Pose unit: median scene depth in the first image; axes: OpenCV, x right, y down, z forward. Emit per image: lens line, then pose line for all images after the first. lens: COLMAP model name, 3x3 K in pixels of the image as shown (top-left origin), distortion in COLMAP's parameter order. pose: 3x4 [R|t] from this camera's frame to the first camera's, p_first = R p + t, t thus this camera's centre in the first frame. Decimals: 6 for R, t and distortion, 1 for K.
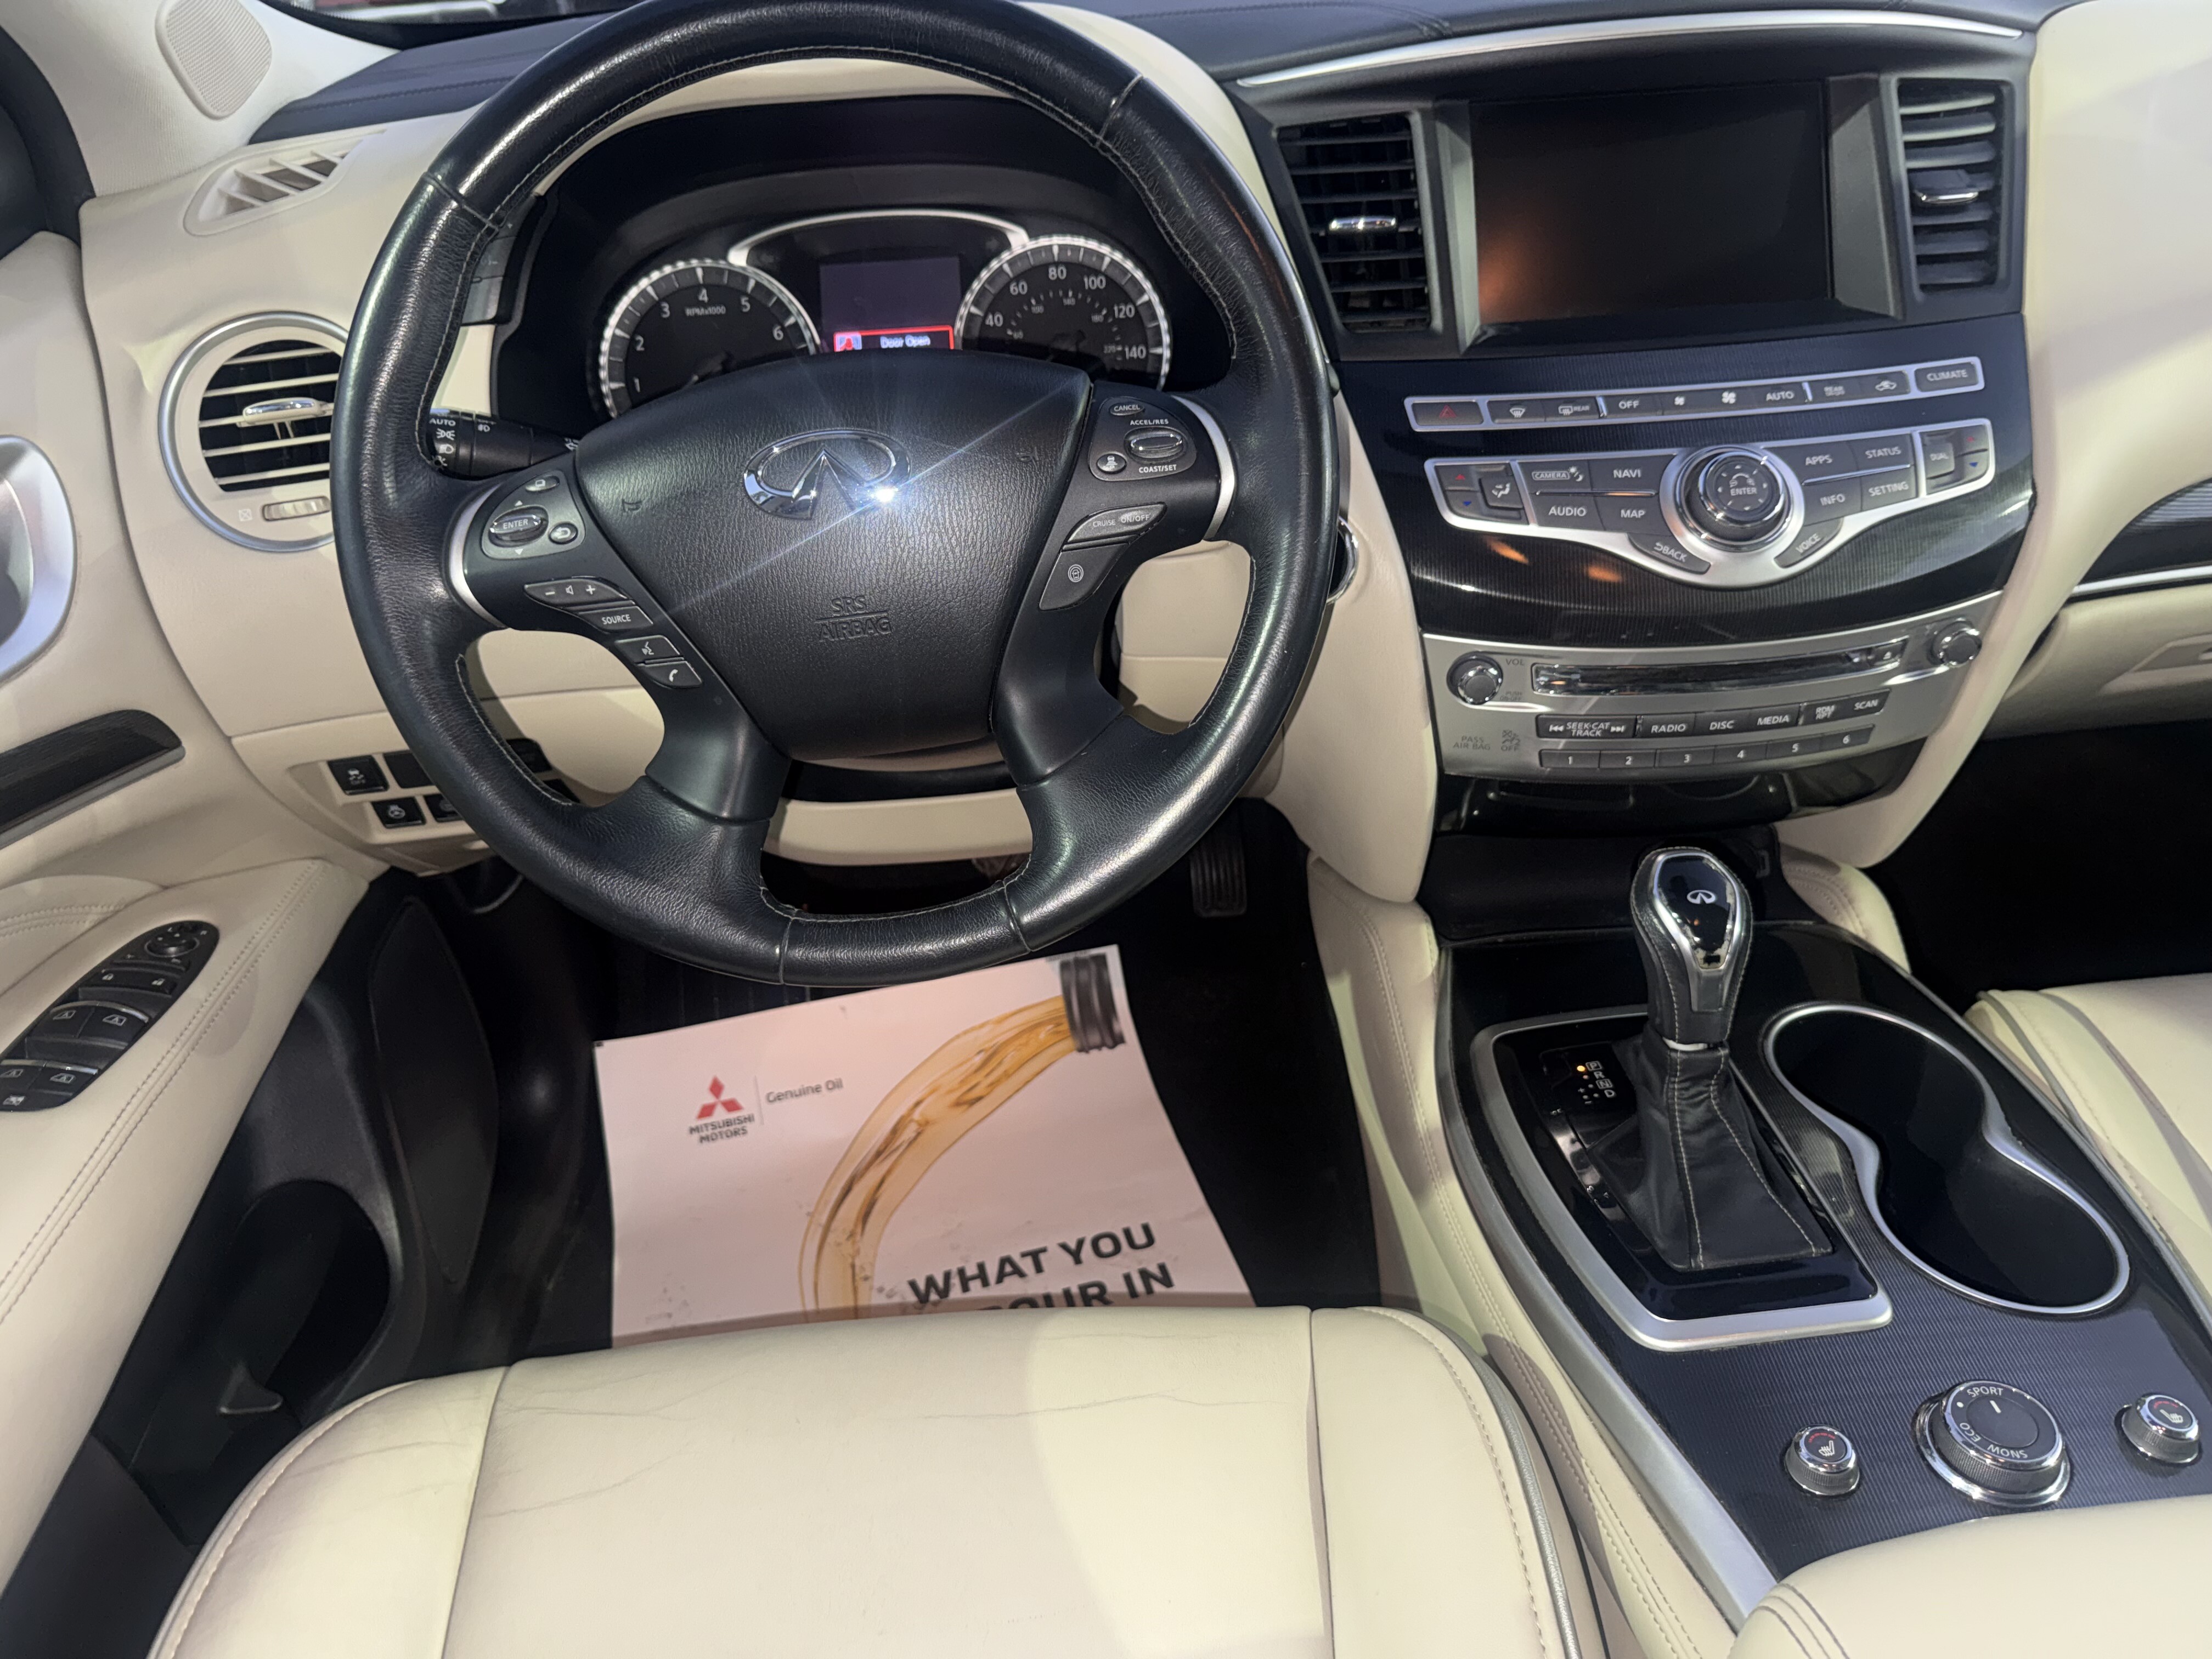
lens RADIAL K [[1509.2, 0, 1106.0], [0, 1509.2, 829.5], [0, 0, 1]] dist [0.087412, 0.000122]
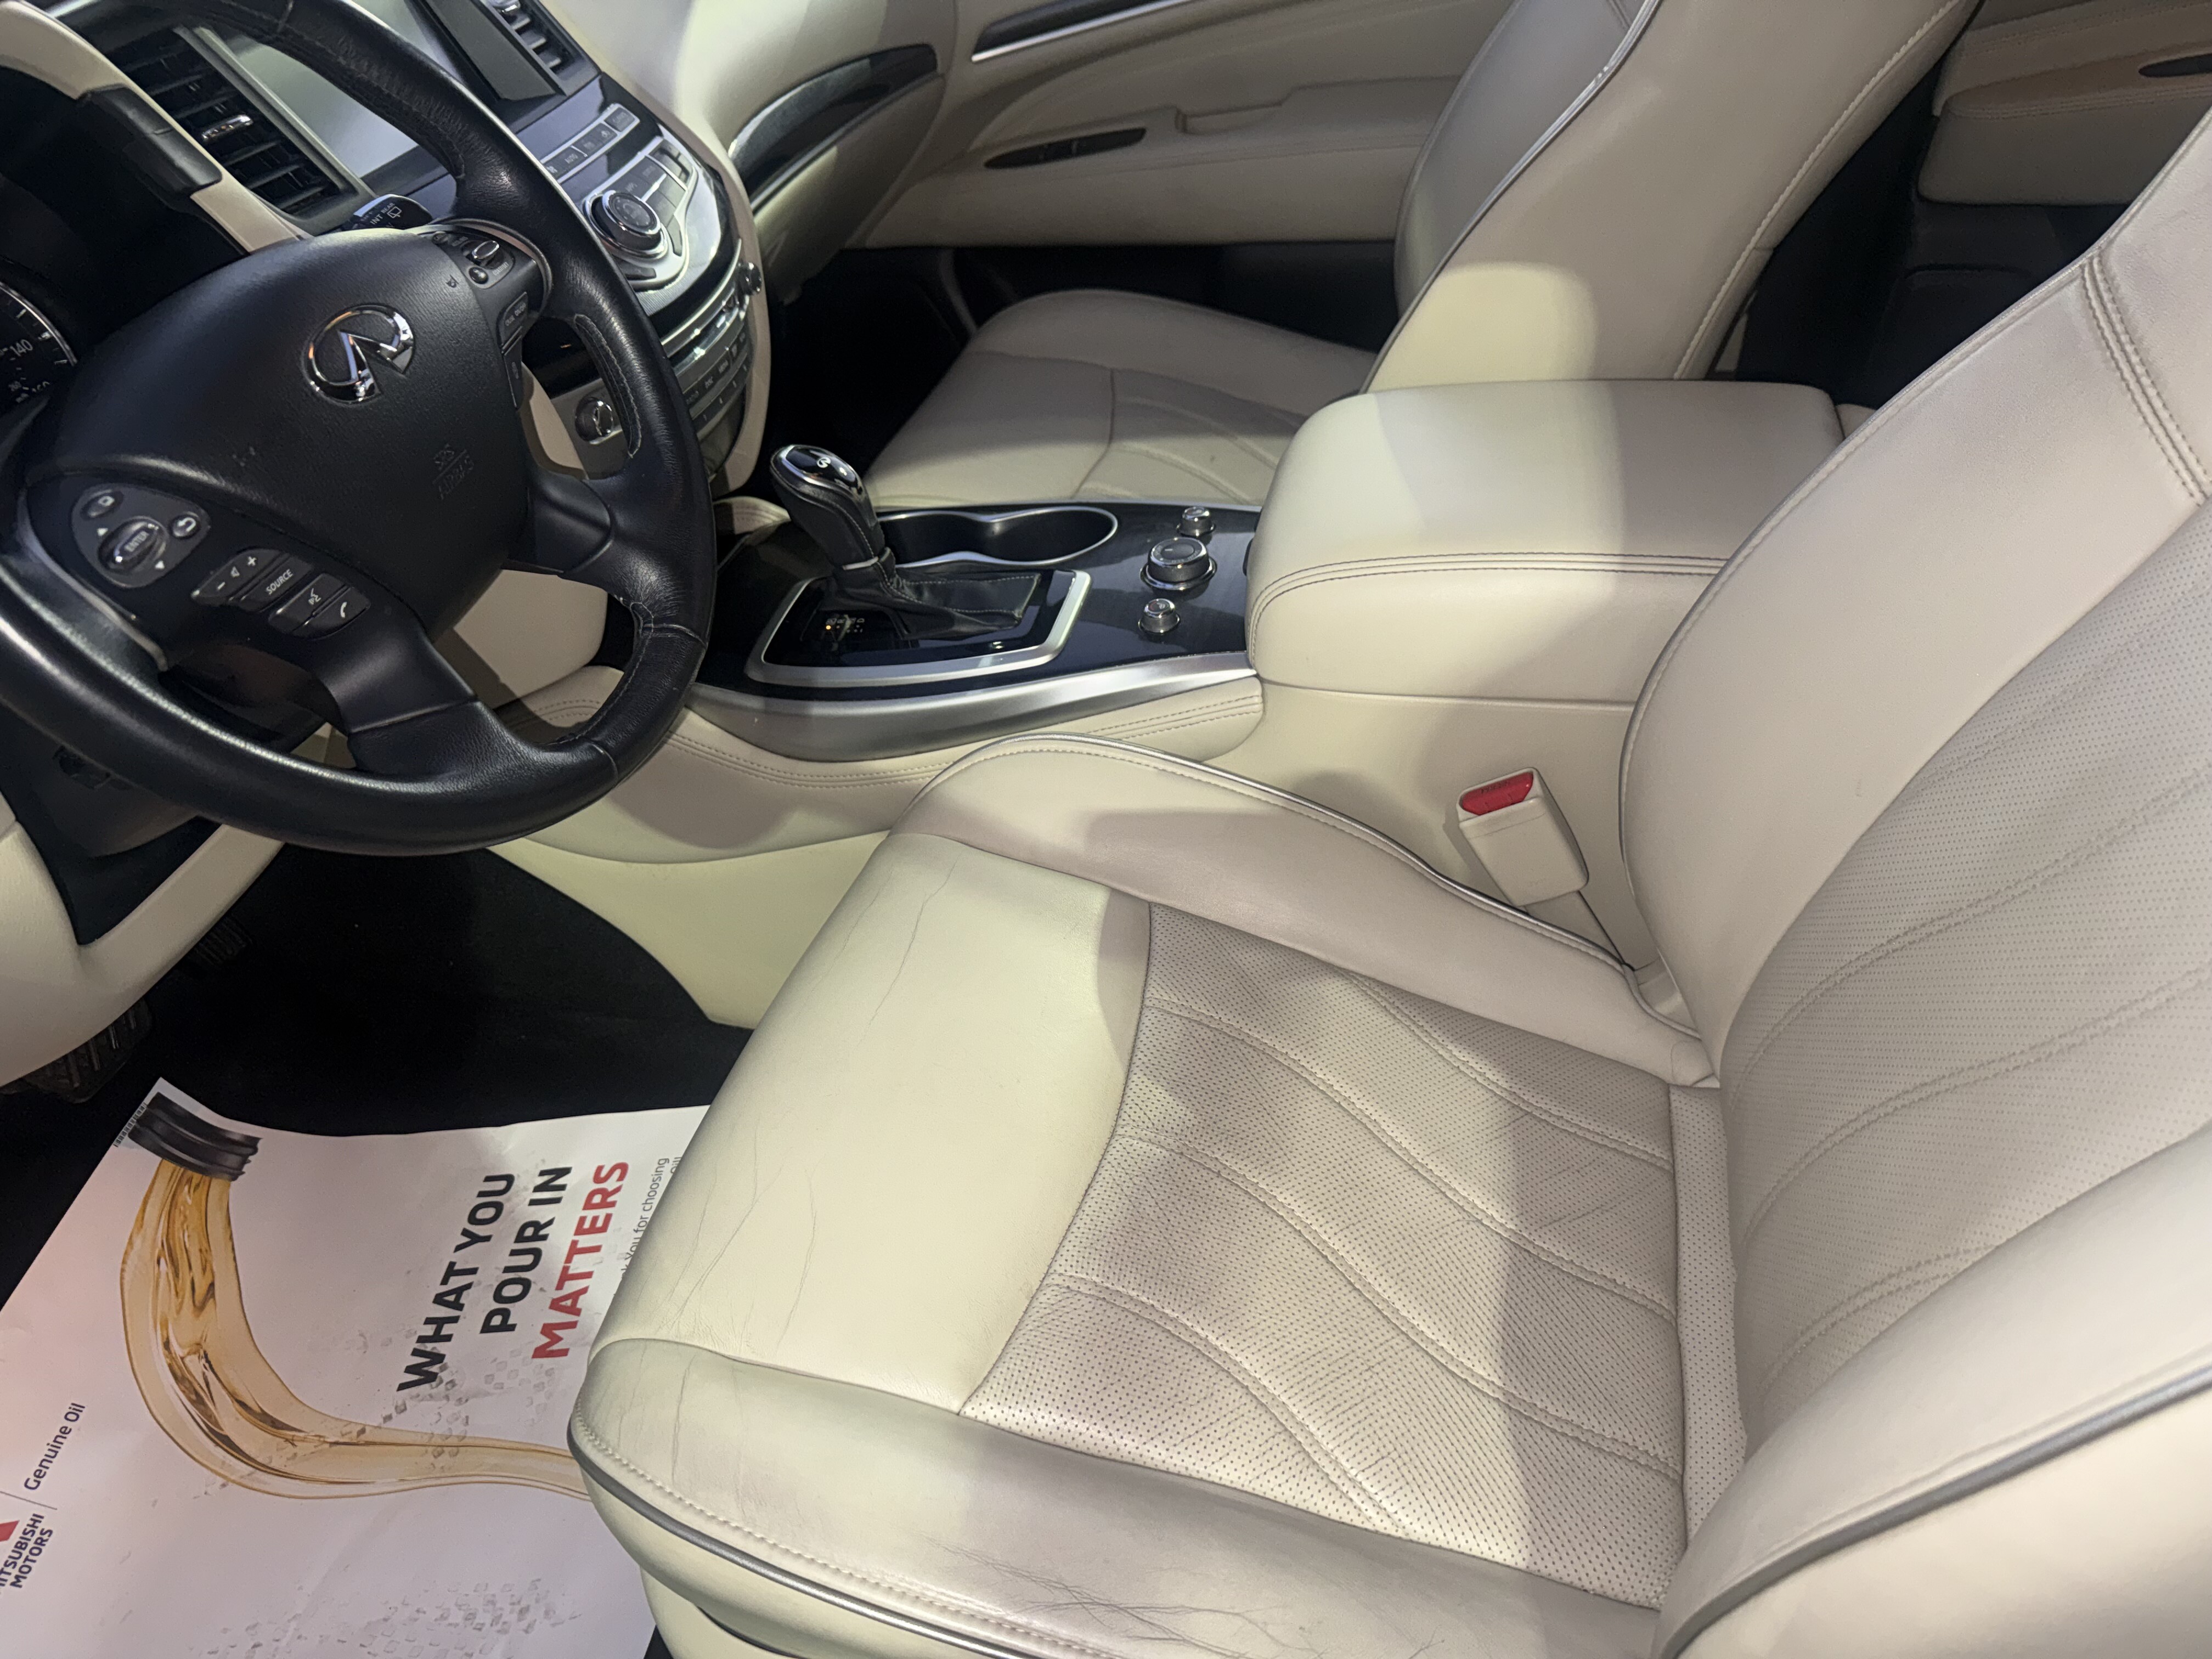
lens RADIAL K [[1525.7, 0, 1106.0], [0, 1525.7, 829.5], [0, 0, 1]] dist [0.000862, -0.000793]
pose [[0.298167, -0.588205, 0.751739, -0.442980], [0.574747, 0.739422, 0.350601, -0.026366], [-0.762078, 0.327522, 0.558540, 0.046163]]
